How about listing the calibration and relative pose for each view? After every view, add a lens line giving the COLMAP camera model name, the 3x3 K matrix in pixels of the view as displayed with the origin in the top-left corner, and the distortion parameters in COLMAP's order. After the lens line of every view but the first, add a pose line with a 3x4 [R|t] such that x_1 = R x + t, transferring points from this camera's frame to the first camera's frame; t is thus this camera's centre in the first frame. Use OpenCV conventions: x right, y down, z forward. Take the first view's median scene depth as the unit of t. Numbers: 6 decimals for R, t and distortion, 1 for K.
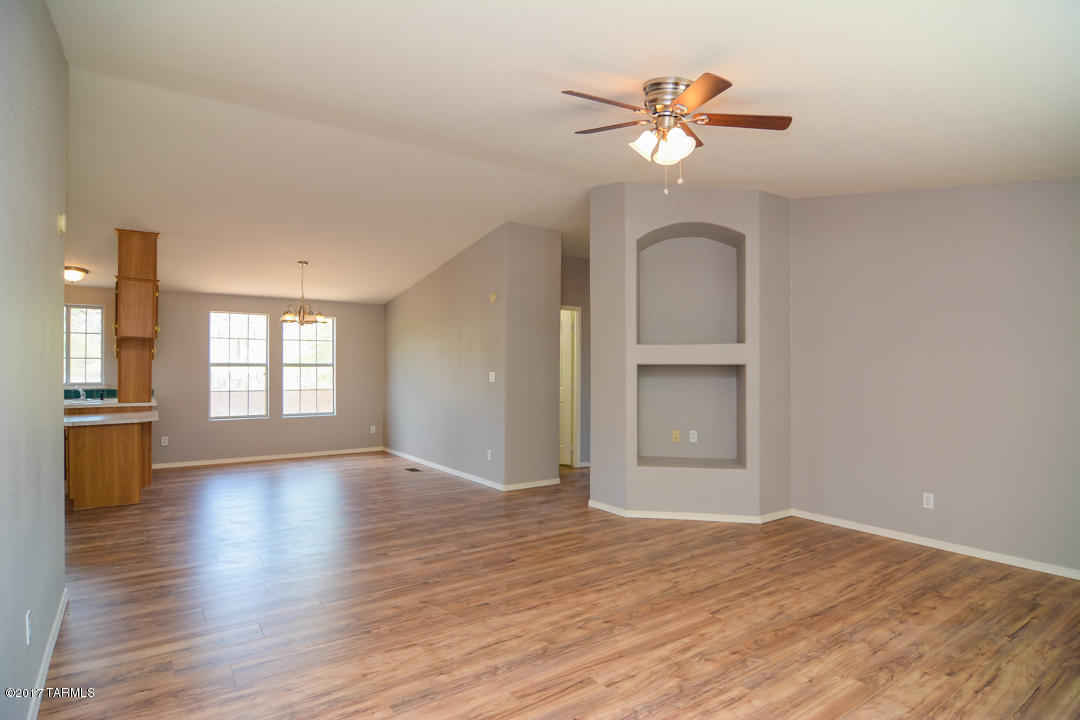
lens RADIAL K [[577.4, 0, 538.2], [0, 577.4, 363.2], [0, 0, 1]] dist [-0.011356, -0.006978]
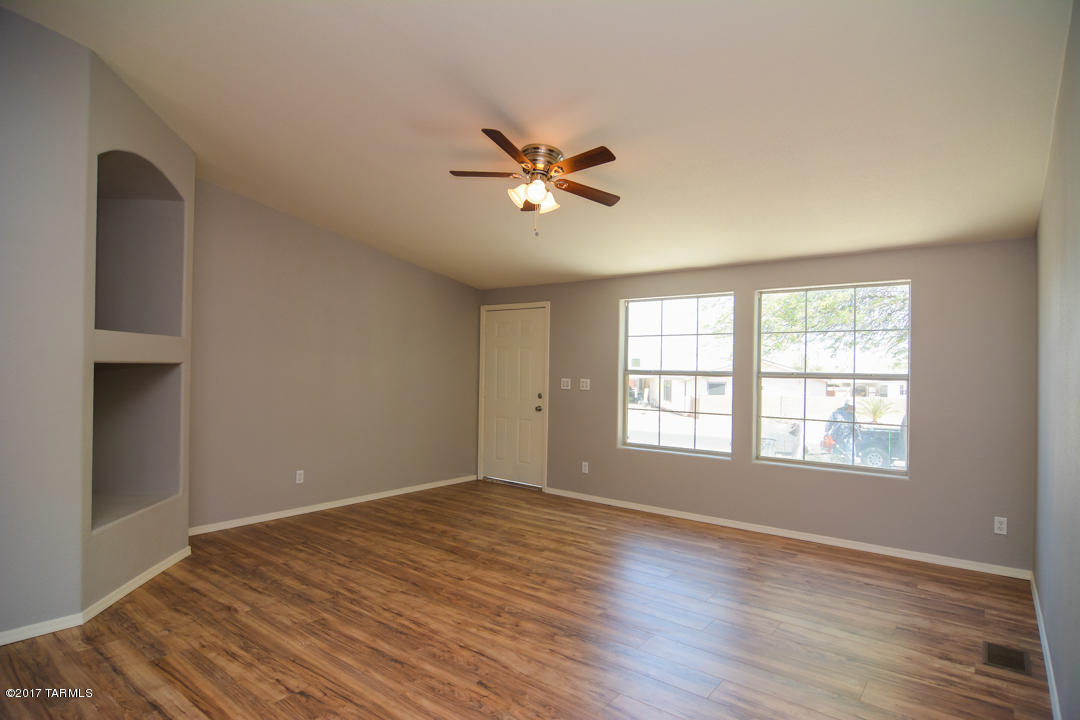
lens RADIAL K [[577.4, 0, 544.2], [0, 577.4, 364.1], [0, 0, 1]] dist [-0.011356, -0.006978]
pose [[-0.290313, -0.001736, 0.956930, -0.782745], [-0.020434, 0.999782, -0.004385, -0.004965], [-0.956714, -0.020827, -0.290285, 1.062868]]
